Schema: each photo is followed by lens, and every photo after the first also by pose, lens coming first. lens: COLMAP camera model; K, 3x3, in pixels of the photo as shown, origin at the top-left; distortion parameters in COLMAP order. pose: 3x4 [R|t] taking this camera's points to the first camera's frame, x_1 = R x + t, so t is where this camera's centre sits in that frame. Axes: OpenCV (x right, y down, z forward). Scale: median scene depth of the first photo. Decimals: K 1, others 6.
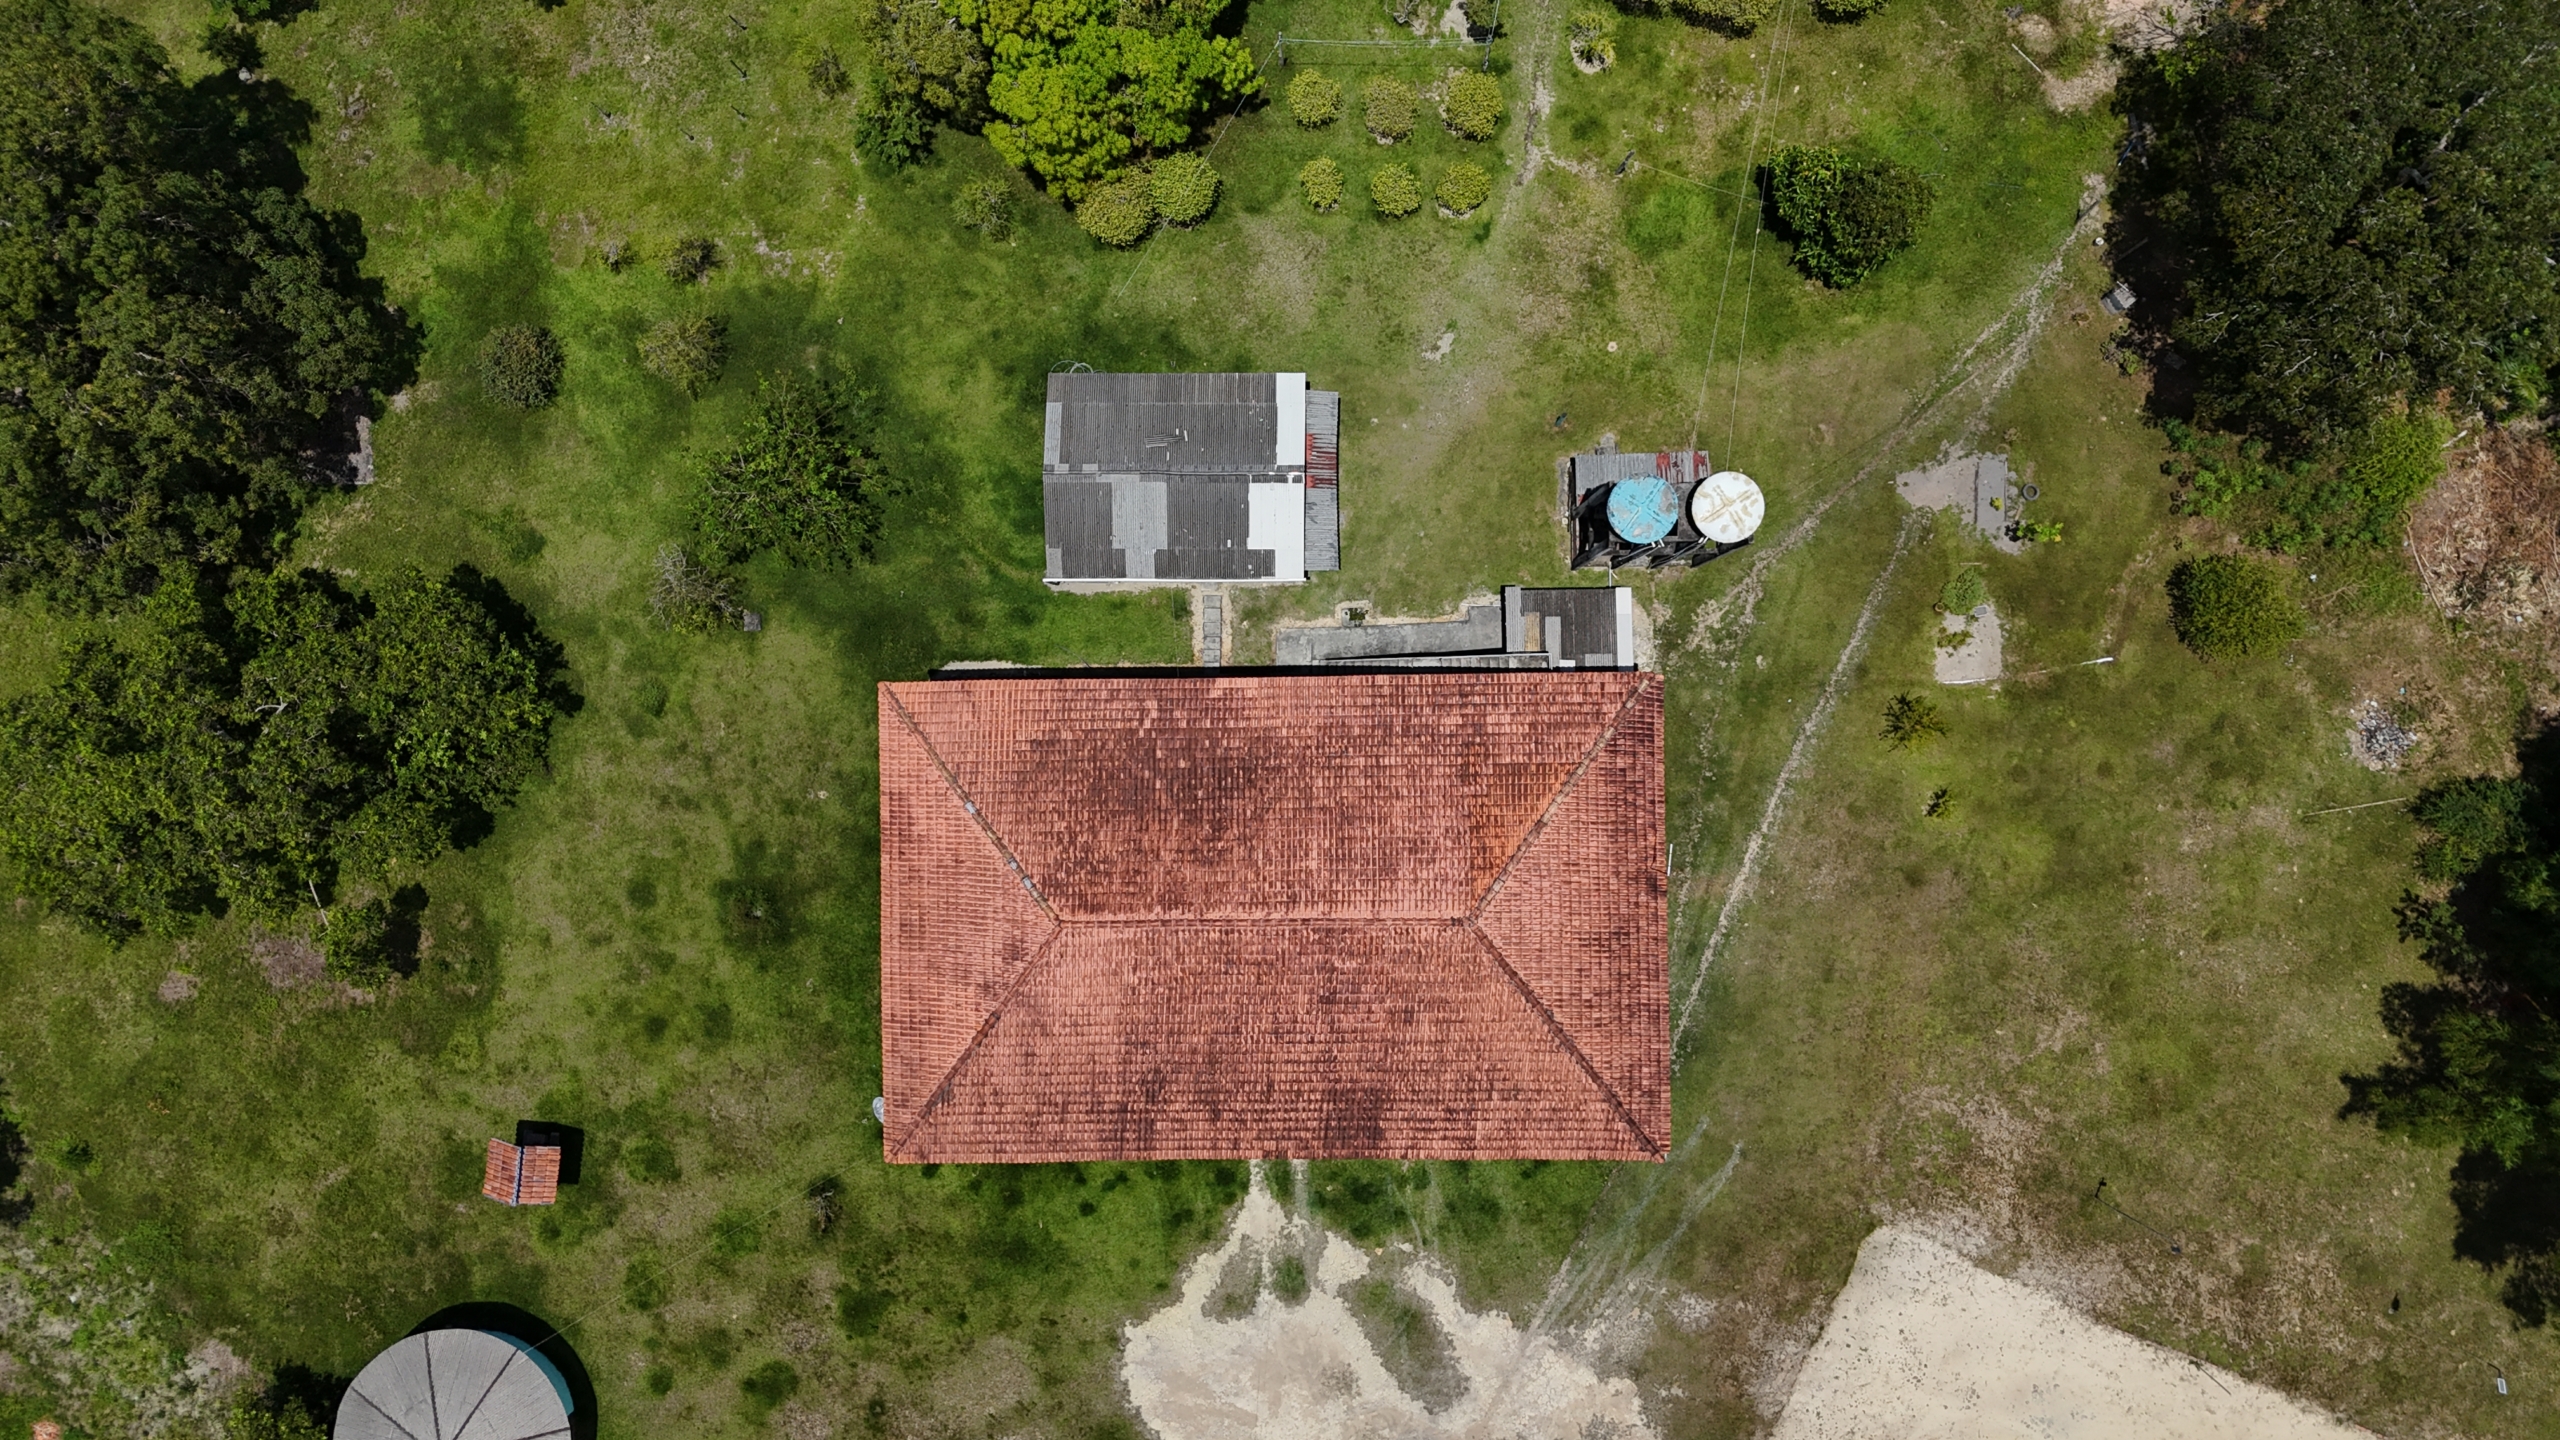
lens RADIAL K [[1891.8, 0, 1280.0], [0, 1891.8, 720.0], [0, 0, 1]] dist [0.062277, -0.054648]
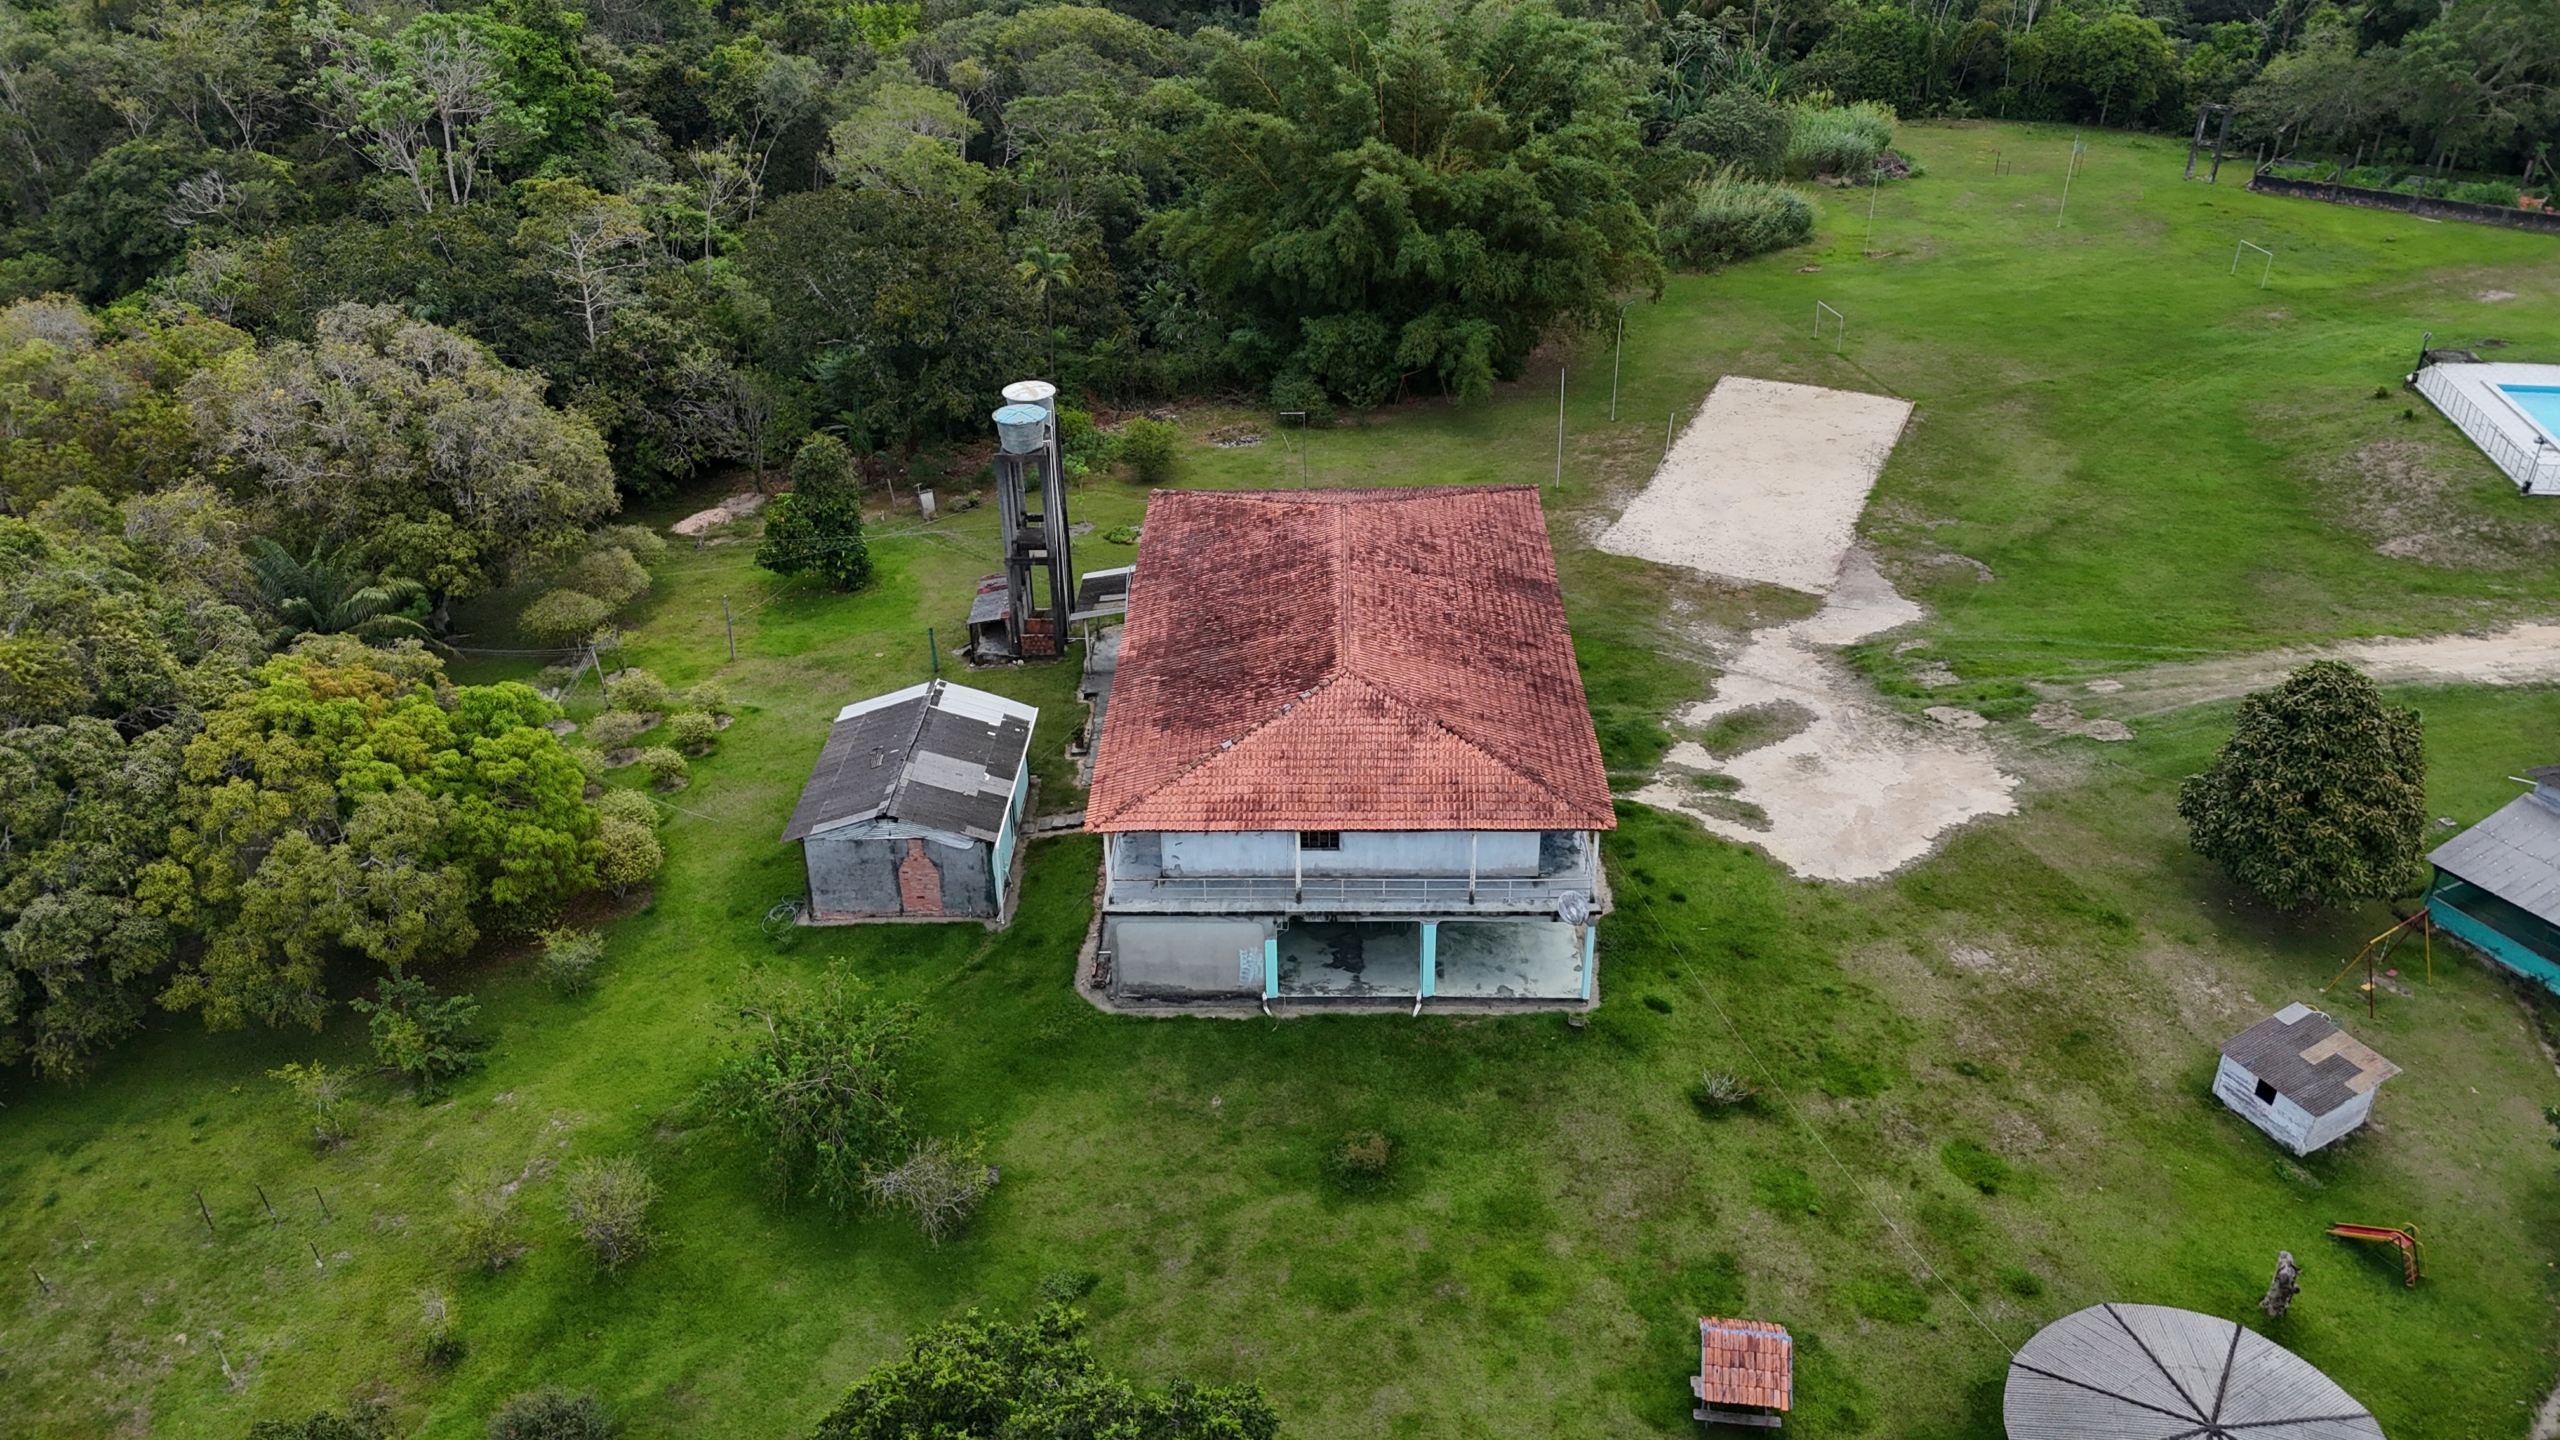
lens RADIAL K [[1879.6, 0, 1280.0], [0, 1879.6, 720.0], [0, 0, 1]] dist [0.086409, -0.088956]
pose [[0.032901, -0.483830, 0.874543, -0.872951], [0.999373, 0.004464, -0.035127, 0.095035], [0.013092, 0.875151, 0.483674, 0.474828]]
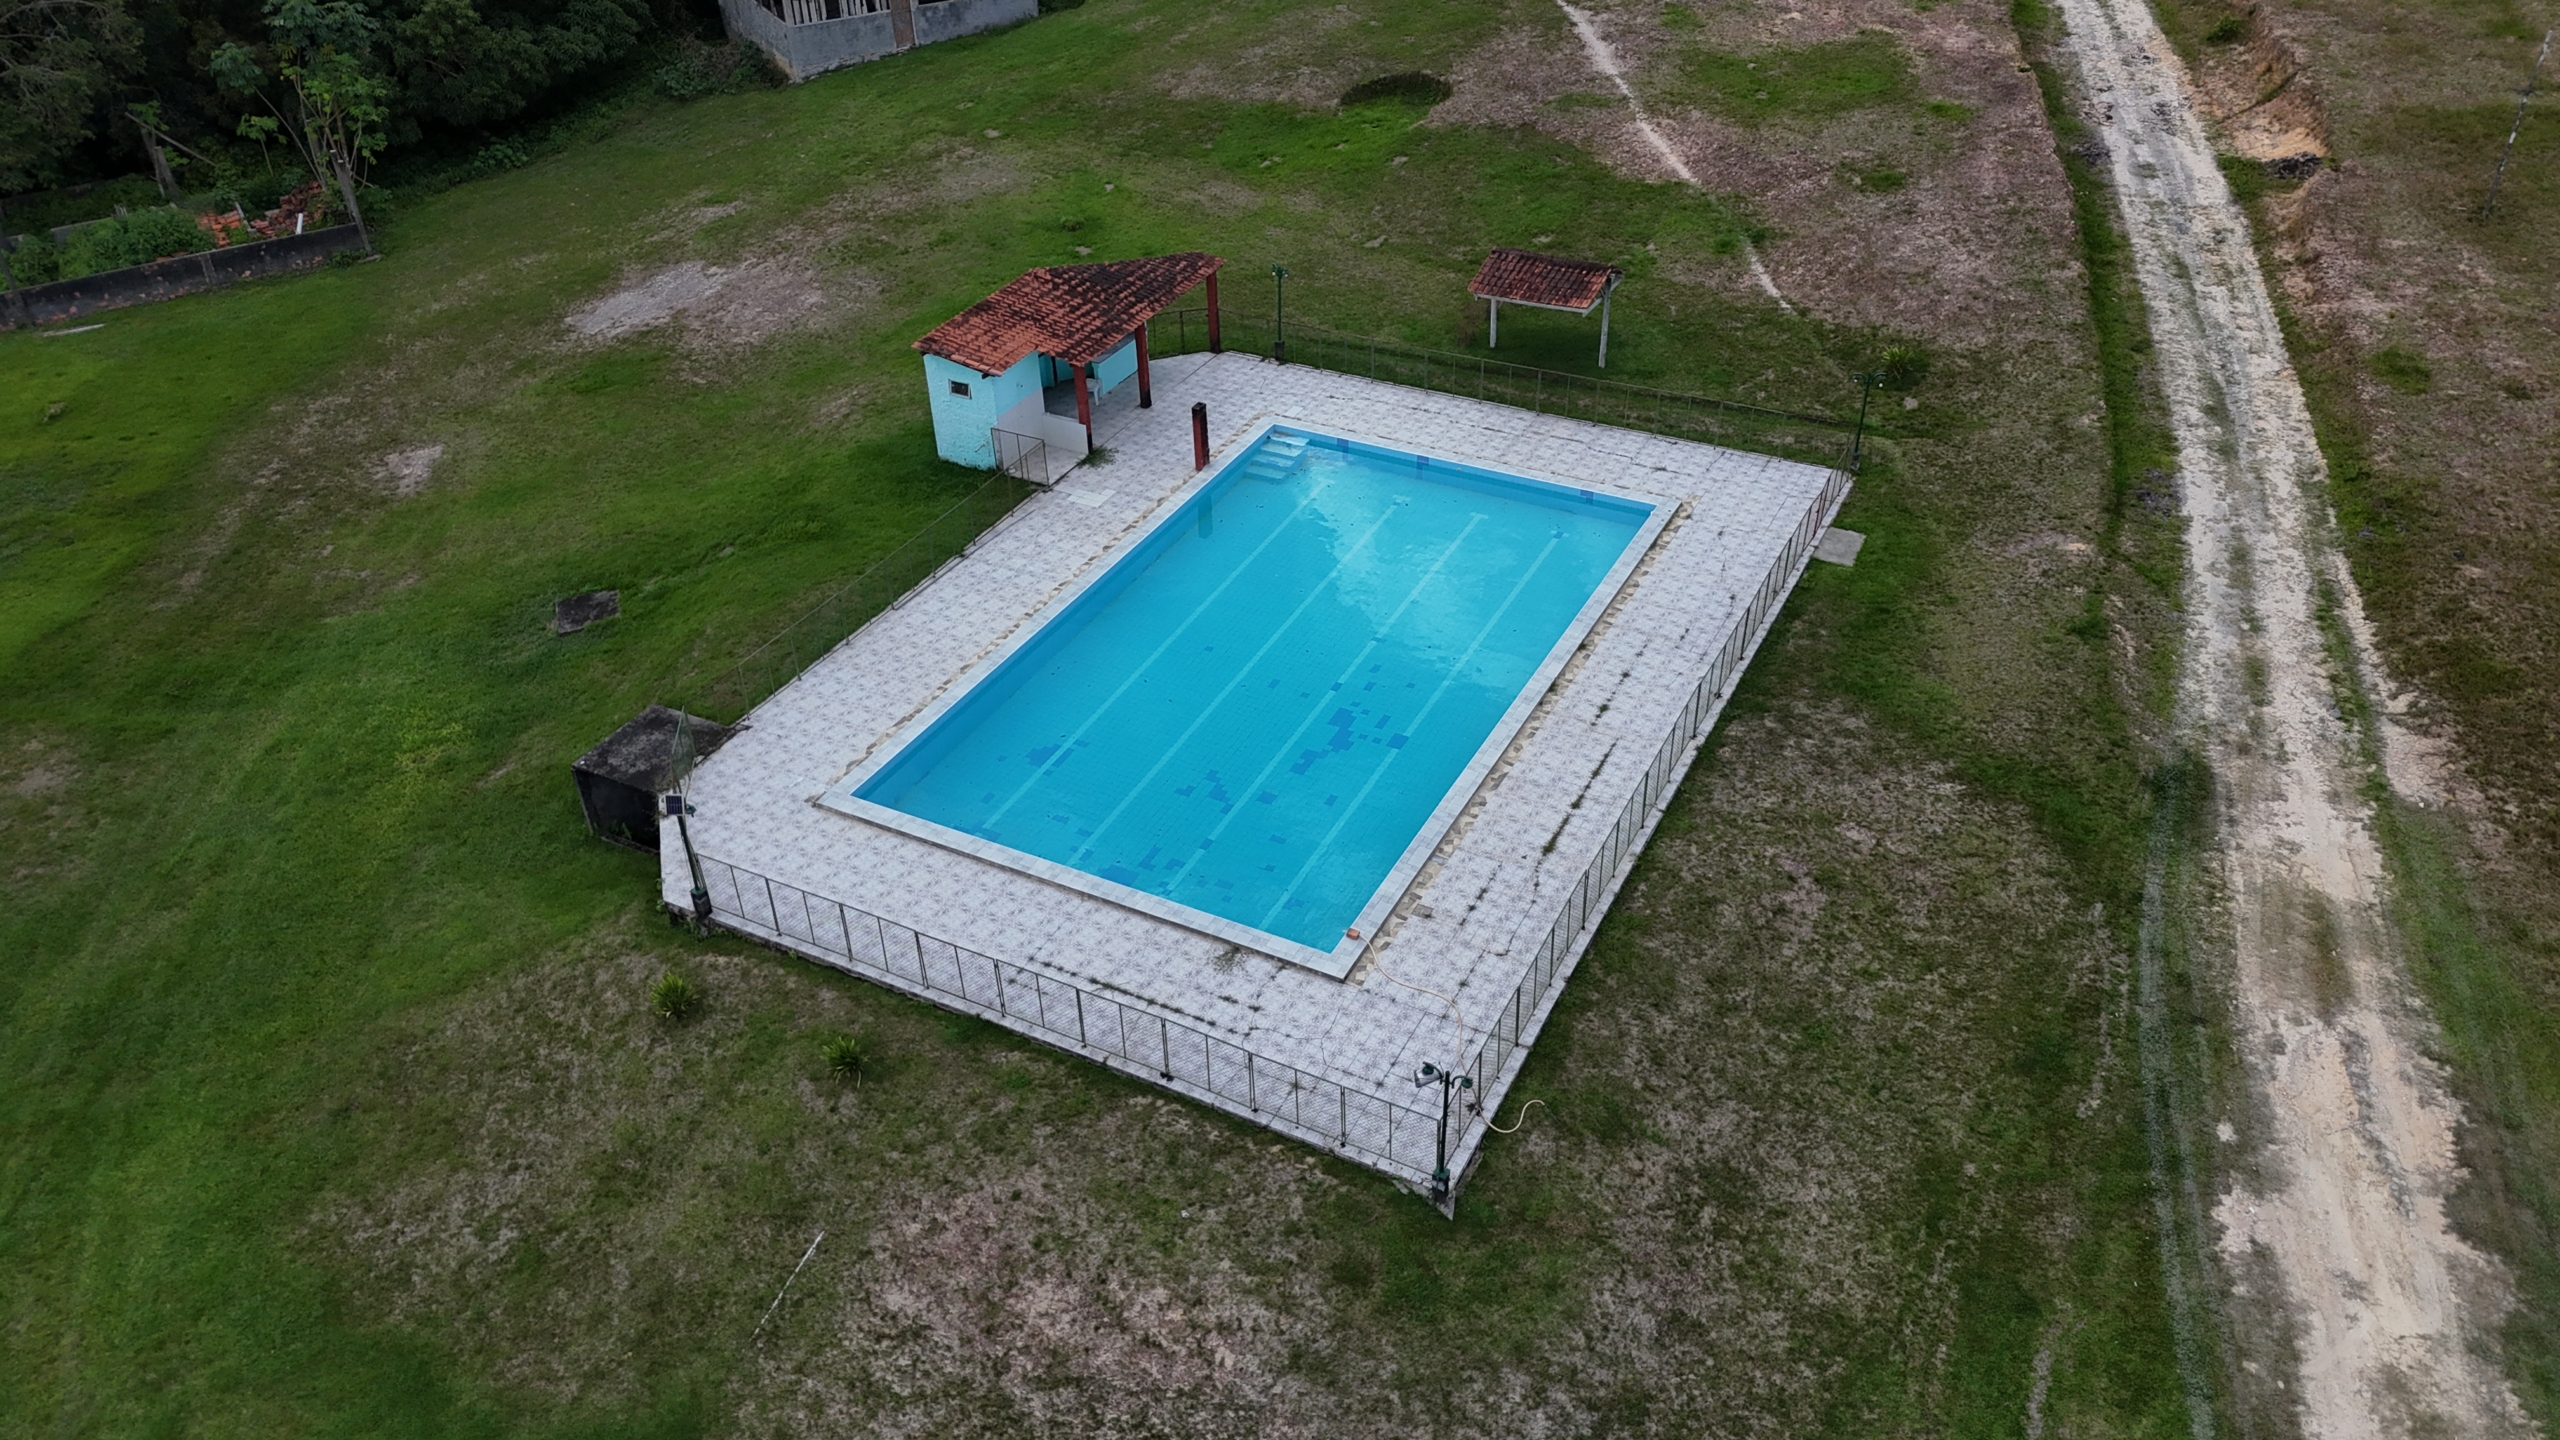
lens RADIAL K [[1891.8, 0, 1280.0], [0, 1891.8, 720.0], [0, 0, 1]] dist [0.062277, -0.054648]
pose [[-0.932496, -0.172845, 0.317137, 0.271929], [0.358858, -0.542802, 0.759334, 0.610968], [0.040896, 0.821883, 0.568187, 0.650282]]
